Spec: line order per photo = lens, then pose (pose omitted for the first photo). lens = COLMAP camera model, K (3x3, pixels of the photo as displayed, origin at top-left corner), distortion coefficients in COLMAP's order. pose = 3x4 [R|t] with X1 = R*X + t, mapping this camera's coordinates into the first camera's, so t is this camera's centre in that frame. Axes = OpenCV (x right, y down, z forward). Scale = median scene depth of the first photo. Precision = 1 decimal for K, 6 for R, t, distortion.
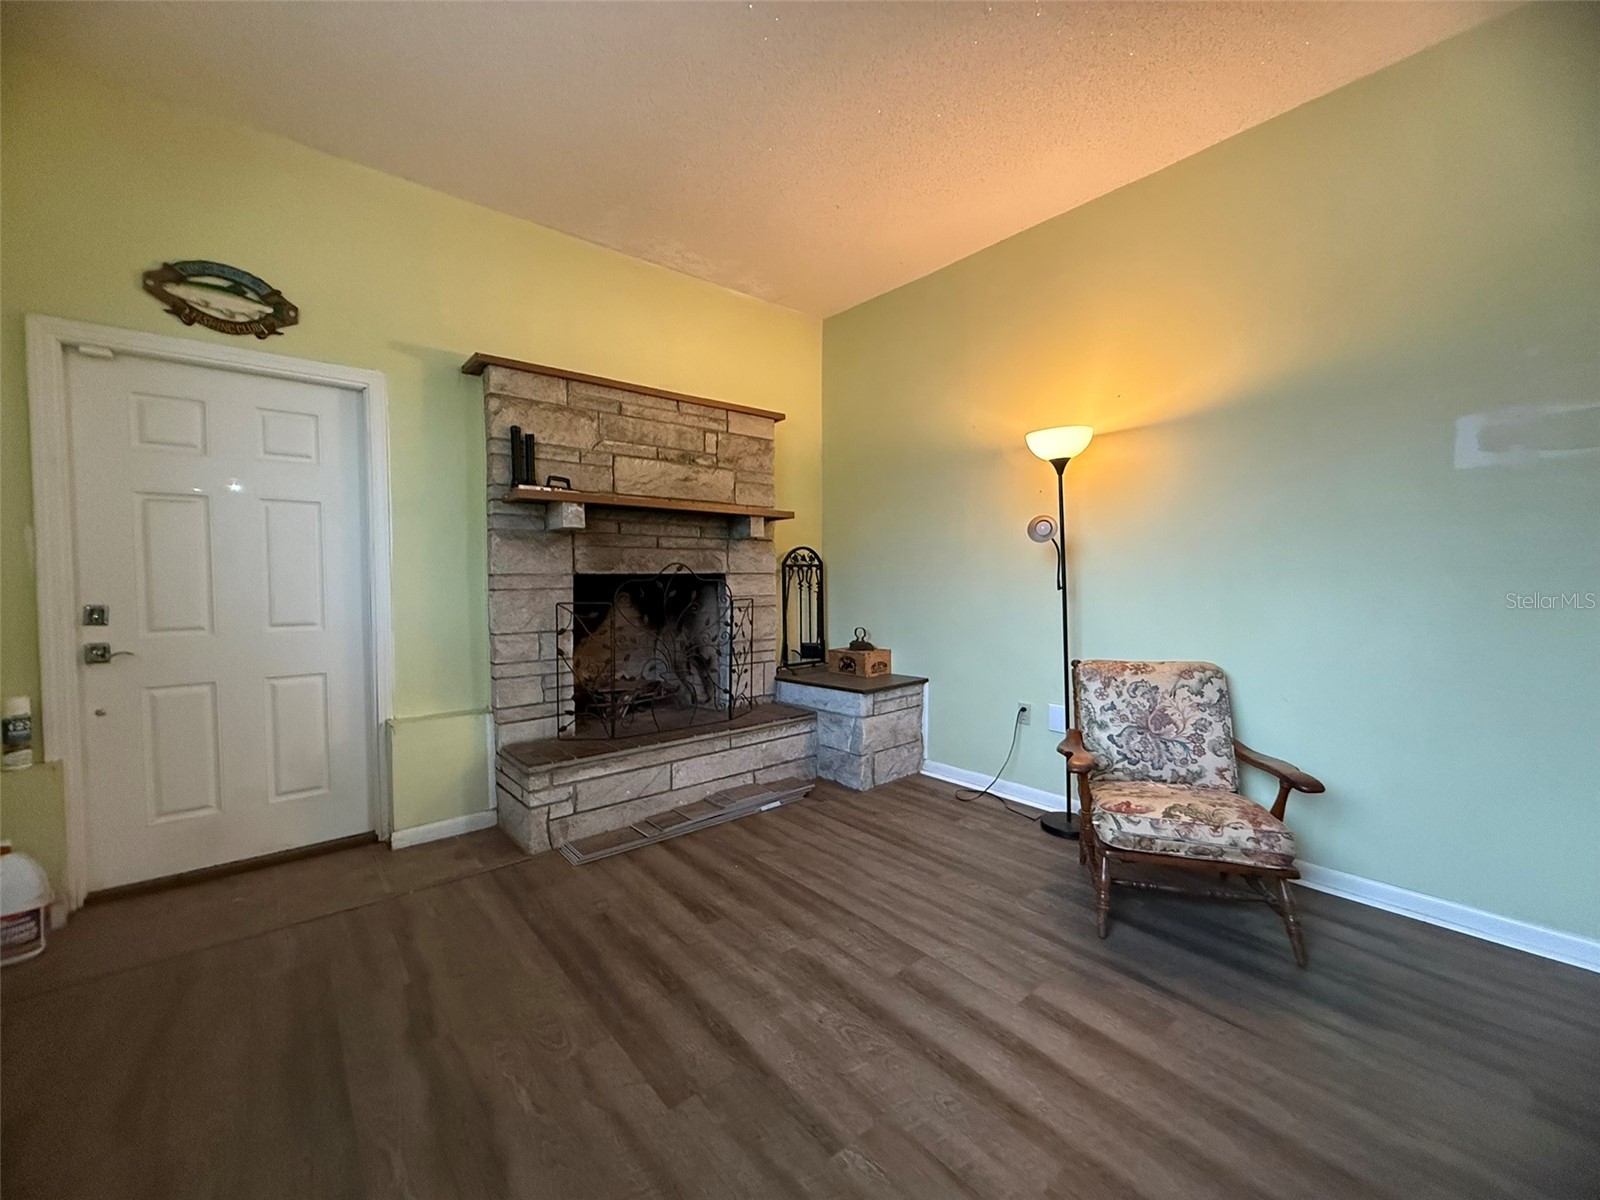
lens RADIAL K [[638.6, 0, 793.9], [0, 638.6, 599.4], [0, 0, 1]] dist [0.000645, -0.000722]
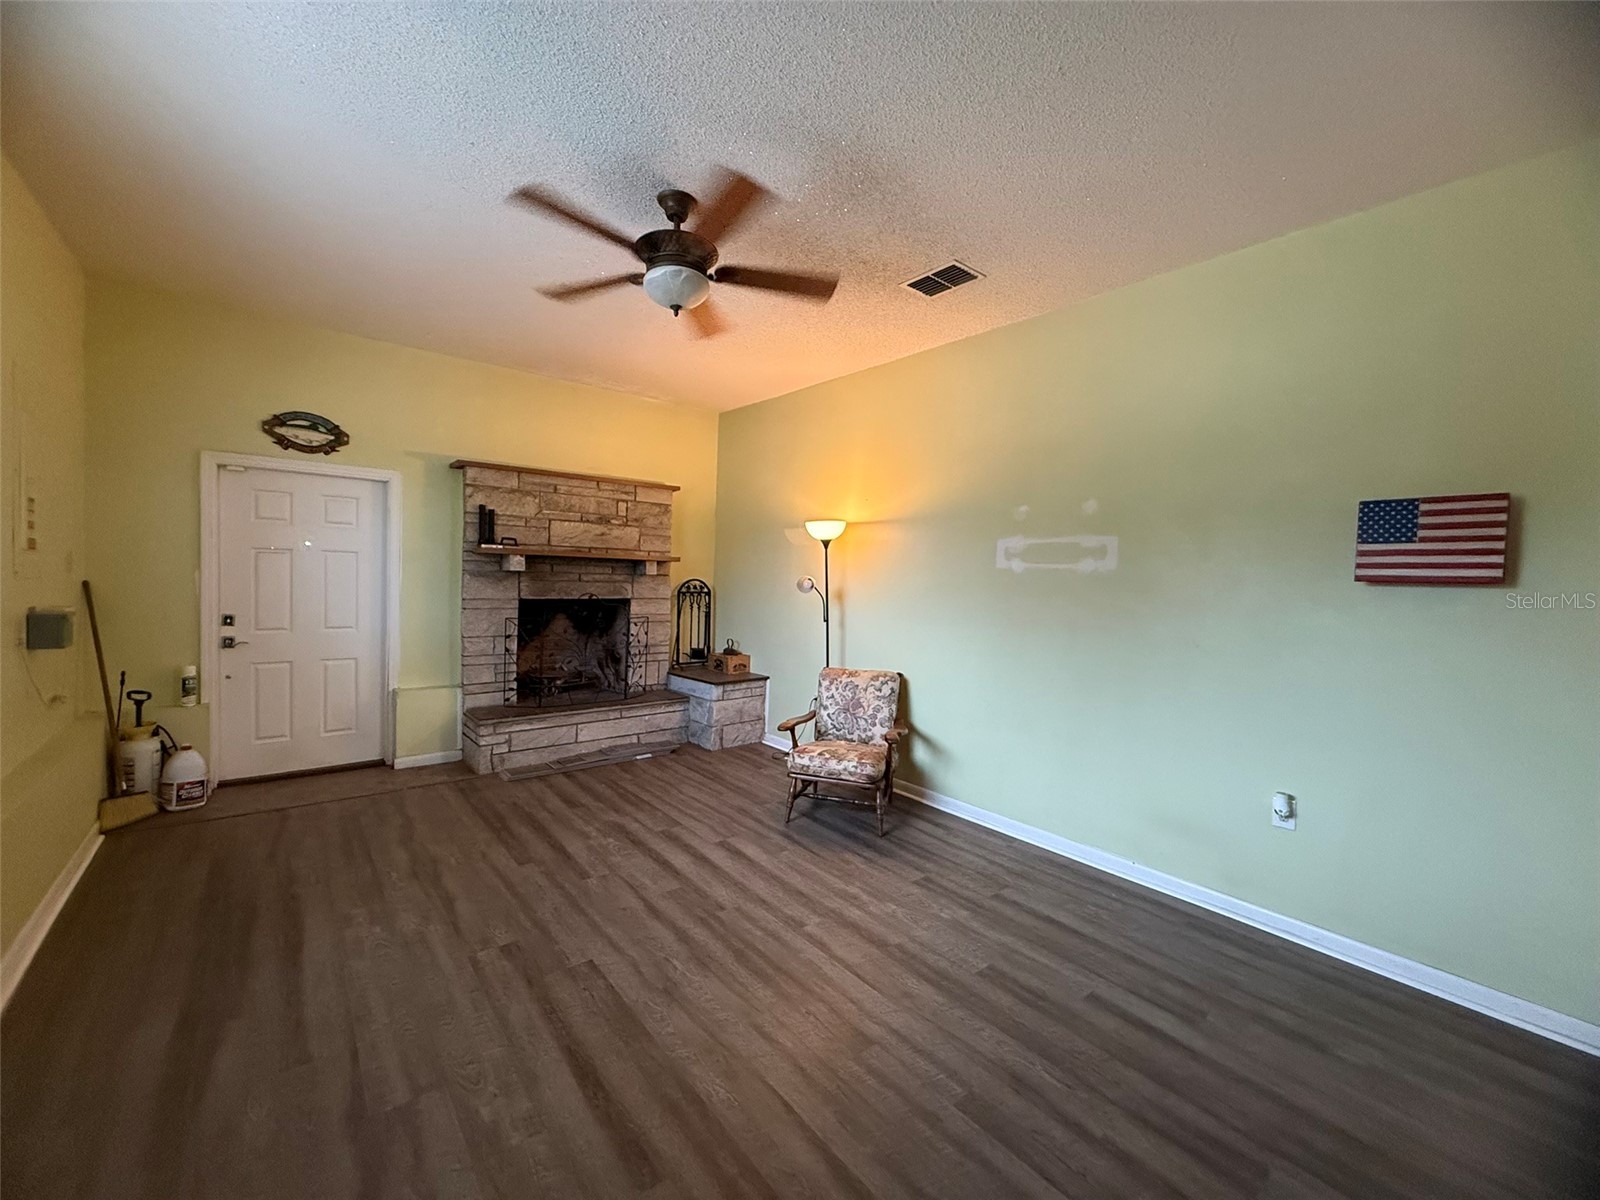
lens RADIAL K [[638.6, 0, 793.9], [0, 638.6, 599.4], [0, 0, 1]] dist [0.000645, -0.000722]
pose [[0.999299, 0.036695, -0.007466, 0.367206], [-0.036672, 0.999322, 0.003250, -0.076720], [0.007580, -0.002974, 0.999967, -0.591639]]
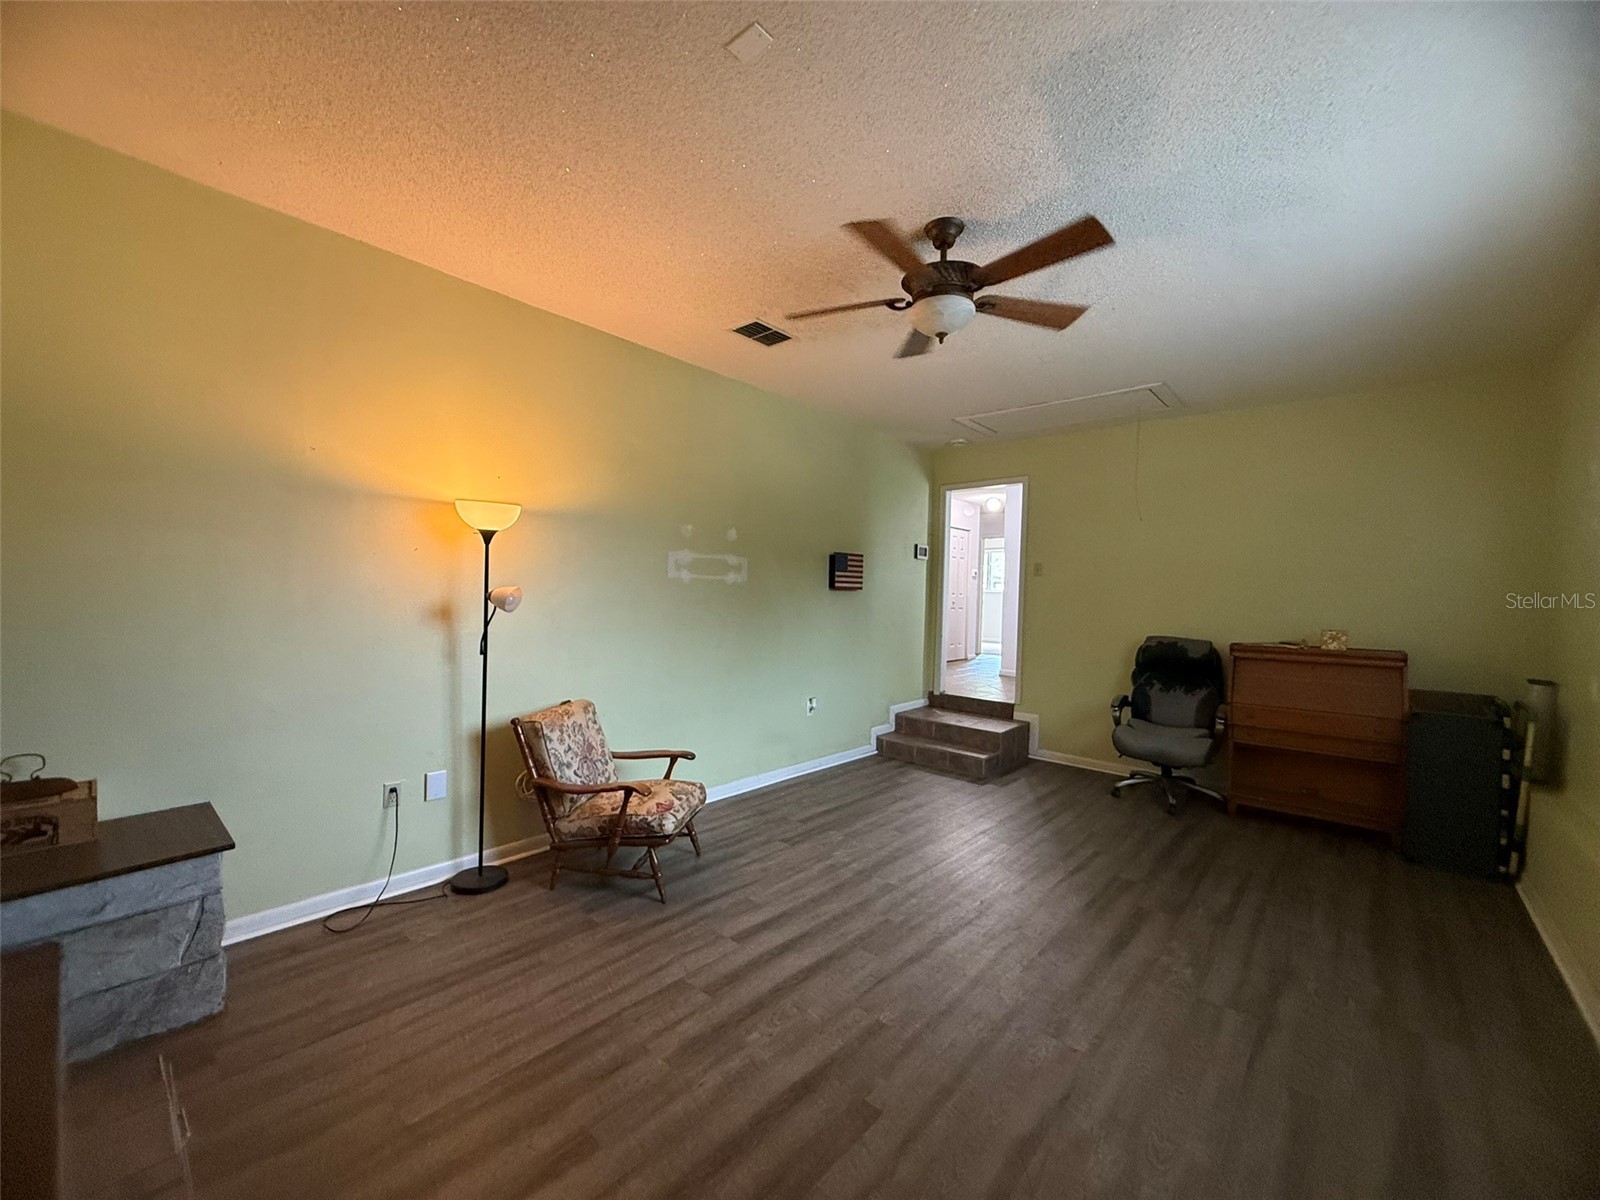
lens RADIAL K [[638.6, 0, 793.9], [0, 638.6, 599.4], [0, 0, 1]] dist [0.000645, -0.000722]
pose [[-0.147283, -0.007961, 0.989062, -0.712810], [0.009180, 0.999914, 0.009415, -0.115089], [-0.989052, 0.010467, -0.147197, 0.684039]]
